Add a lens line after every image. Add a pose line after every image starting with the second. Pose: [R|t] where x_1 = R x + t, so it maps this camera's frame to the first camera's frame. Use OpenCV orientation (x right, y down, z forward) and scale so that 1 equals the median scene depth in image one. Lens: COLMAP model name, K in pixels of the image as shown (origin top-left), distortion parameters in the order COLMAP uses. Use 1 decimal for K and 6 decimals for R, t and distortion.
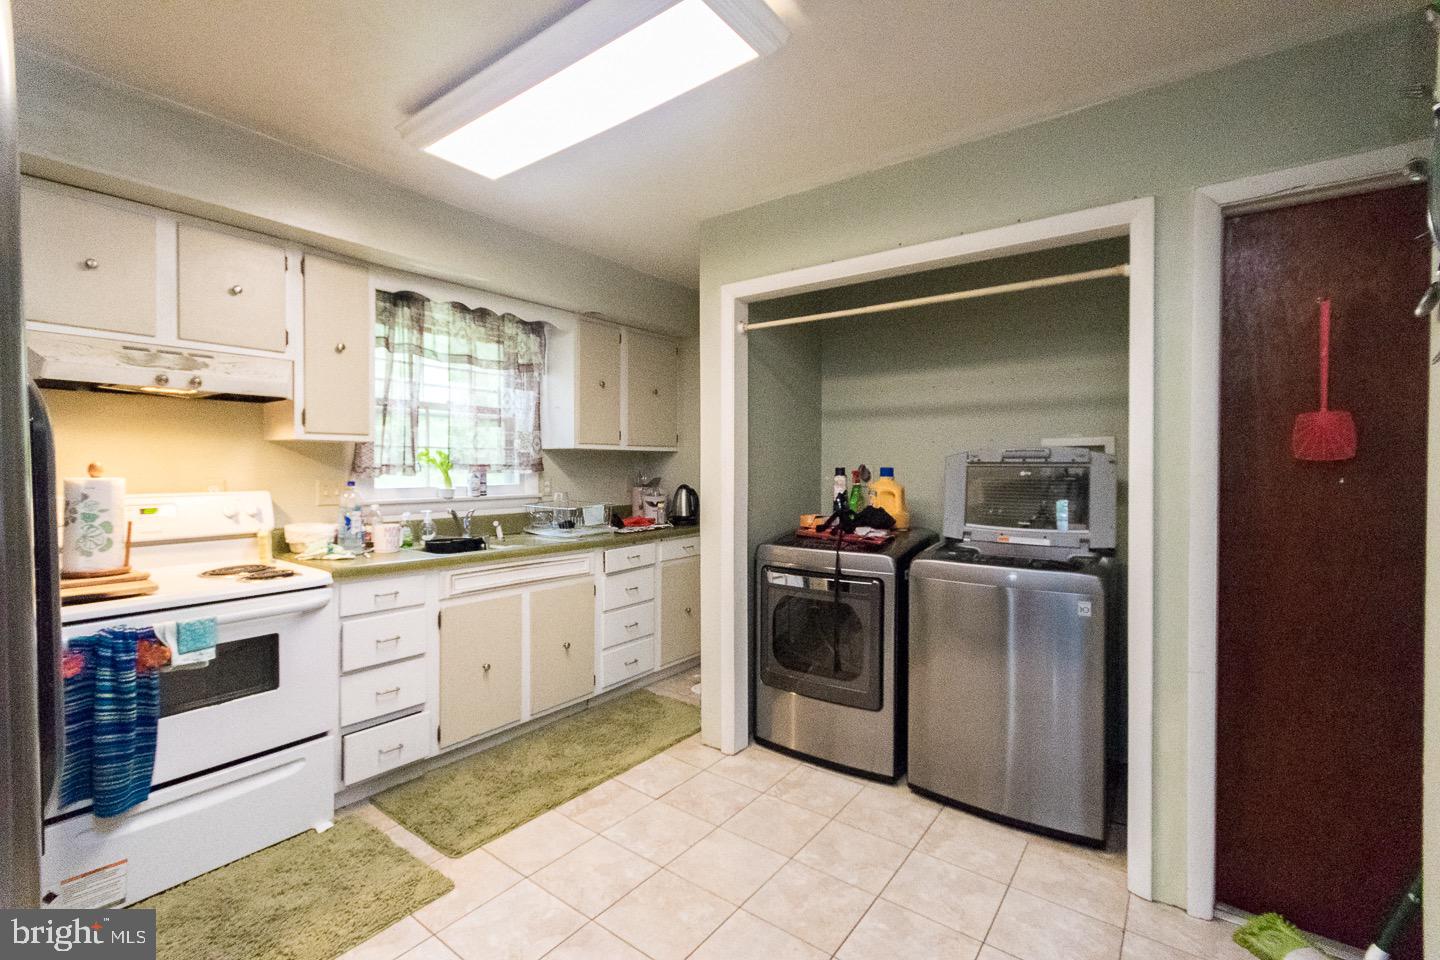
lens RADIAL K [[631.7, 0, 722.6], [0, 631.7, 480.3], [0, 0, 1]] dist [-0.001020, -0.000225]
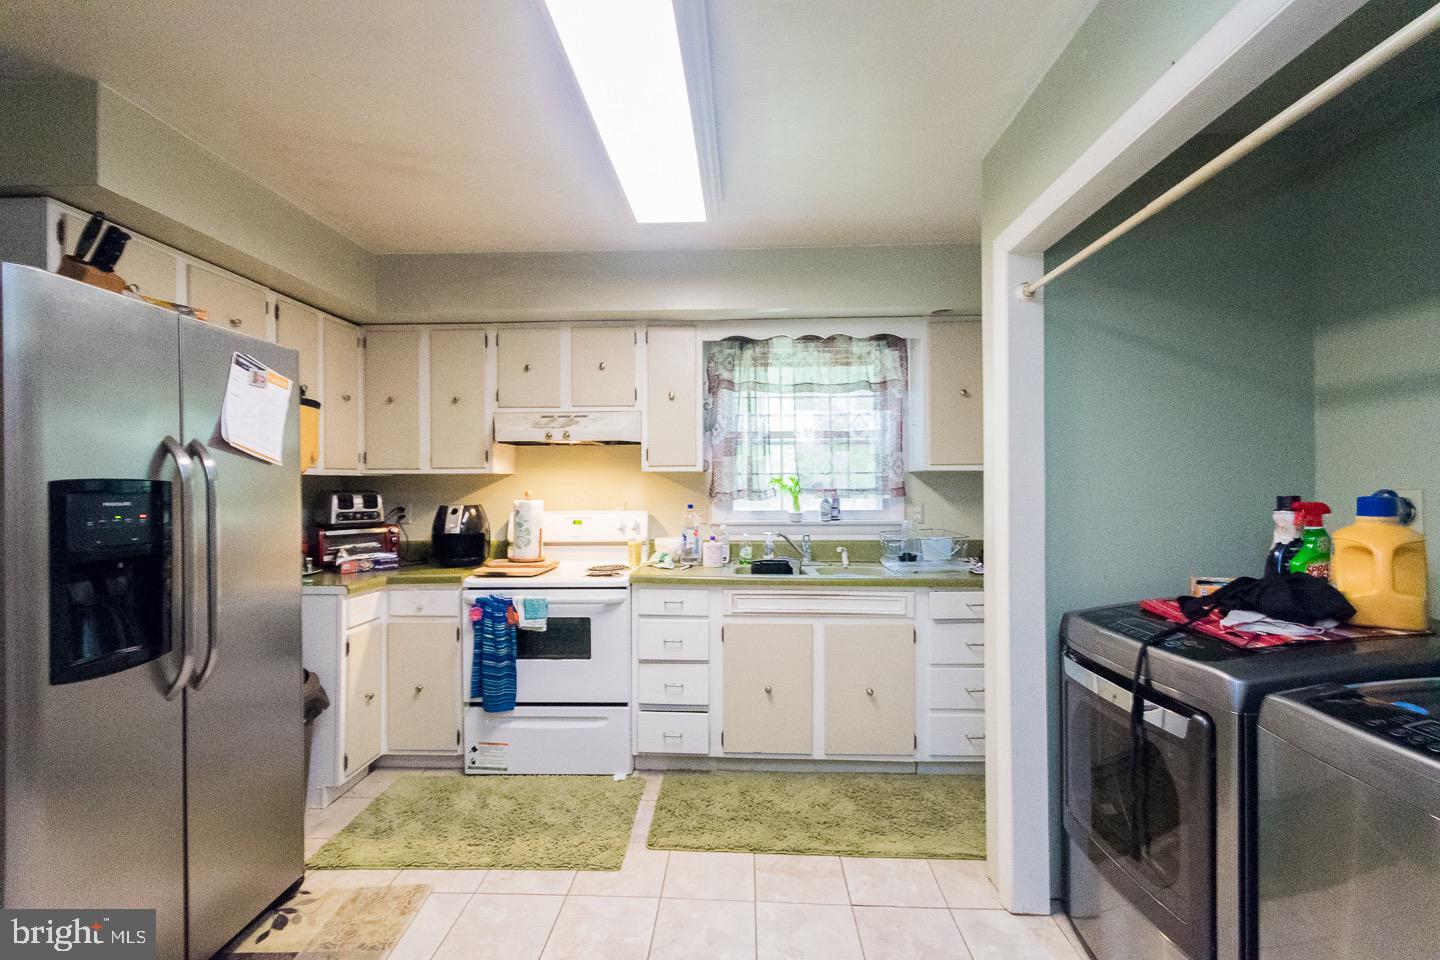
lens RADIAL K [[630.0, 0, 716.7], [0, 630.0, 489.6], [0, 0, 1]] dist [-0.002481, -0.000100]
pose [[0.558361, 0.000256, -0.829598, 0.435523], [-0.012928, 0.999881, -0.008393, -0.017451], [0.829498, 0.015411, 0.558298, 0.369110]]
